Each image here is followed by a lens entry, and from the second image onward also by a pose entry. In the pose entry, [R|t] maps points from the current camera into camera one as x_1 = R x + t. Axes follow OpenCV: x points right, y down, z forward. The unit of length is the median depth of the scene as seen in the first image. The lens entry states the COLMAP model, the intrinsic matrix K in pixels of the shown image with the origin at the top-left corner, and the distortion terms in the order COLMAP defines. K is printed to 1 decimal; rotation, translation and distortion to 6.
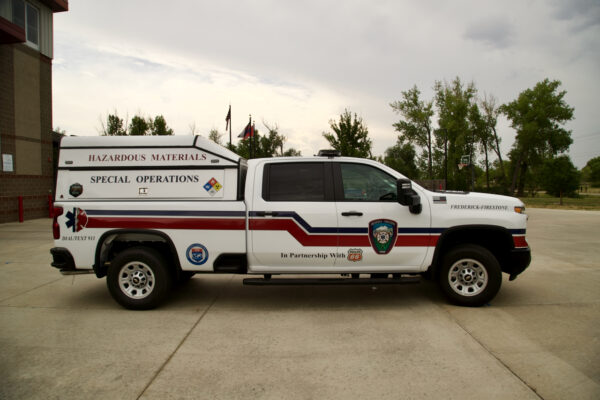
lens RADIAL K [[402.3, 0, 300.8], [0, 402.3, 205.4], [0, 0, 1]] dist [-0.125428, 0.059558]
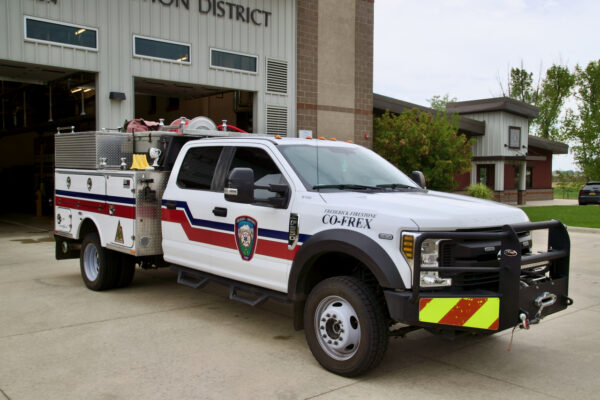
lens RADIAL K [[584.0, 0, 305.5], [0, 584.0, 193.1], [0, 0, 1]] dist [0.028680, 0.000000]
pose [[0.661825, 0.037603, -0.748714, 0.080323], [-0.051375, 0.998668, 0.004744, -0.009413], [0.747896, 0.035325, 0.662876, 0.161437]]
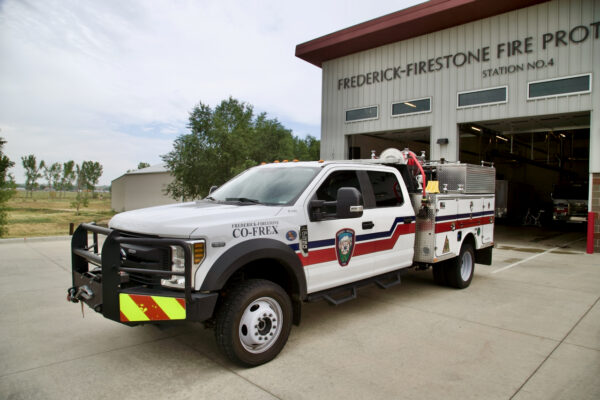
lens RADIAL K [[402.3, 0, 296.5], [0, 402.3, 204.5], [0, 0, 1]] dist [-0.125428, 0.059558]
pose [[-0.717058, 0.012118, -0.696908, 0.034901], [-0.053304, 0.995967, 0.072163, -0.025634], [0.694972, 0.088893, -0.713521, 0.503212]]
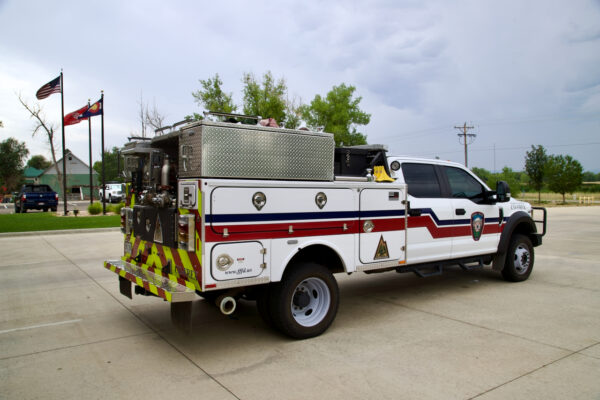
lens RADIAL K [[469.2, 0, 302.1], [0, 469.2, 198.9], [0, 0, 1]] dist [-0.065097, 0.054295]
pose [[0.816337, -0.012855, 0.577433, -0.369185], [0.029778, 0.999359, -0.019850, -0.003375], [-0.576808, 0.033399, 0.816197, 0.126545]]
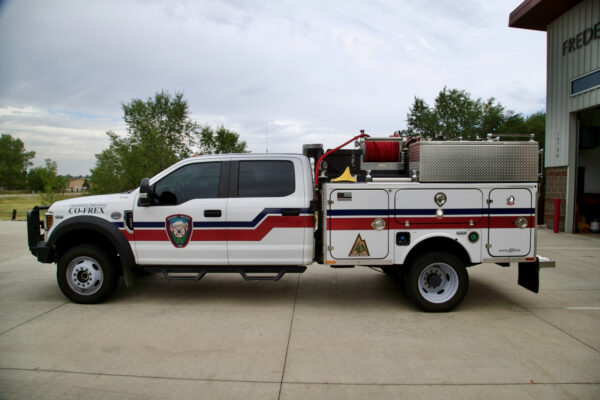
lens RADIAL K [[402.3, 0, 300.6], [0, 402.3, 201.4], [0, 0, 1]] dist [-0.125428, 0.059558]
pose [[-0.999482, -0.005154, 0.031766, -0.185199], [-0.002217, 0.995774, 0.091806, -0.028335], [-0.032105, 0.091688, -0.995270, 0.592997]]
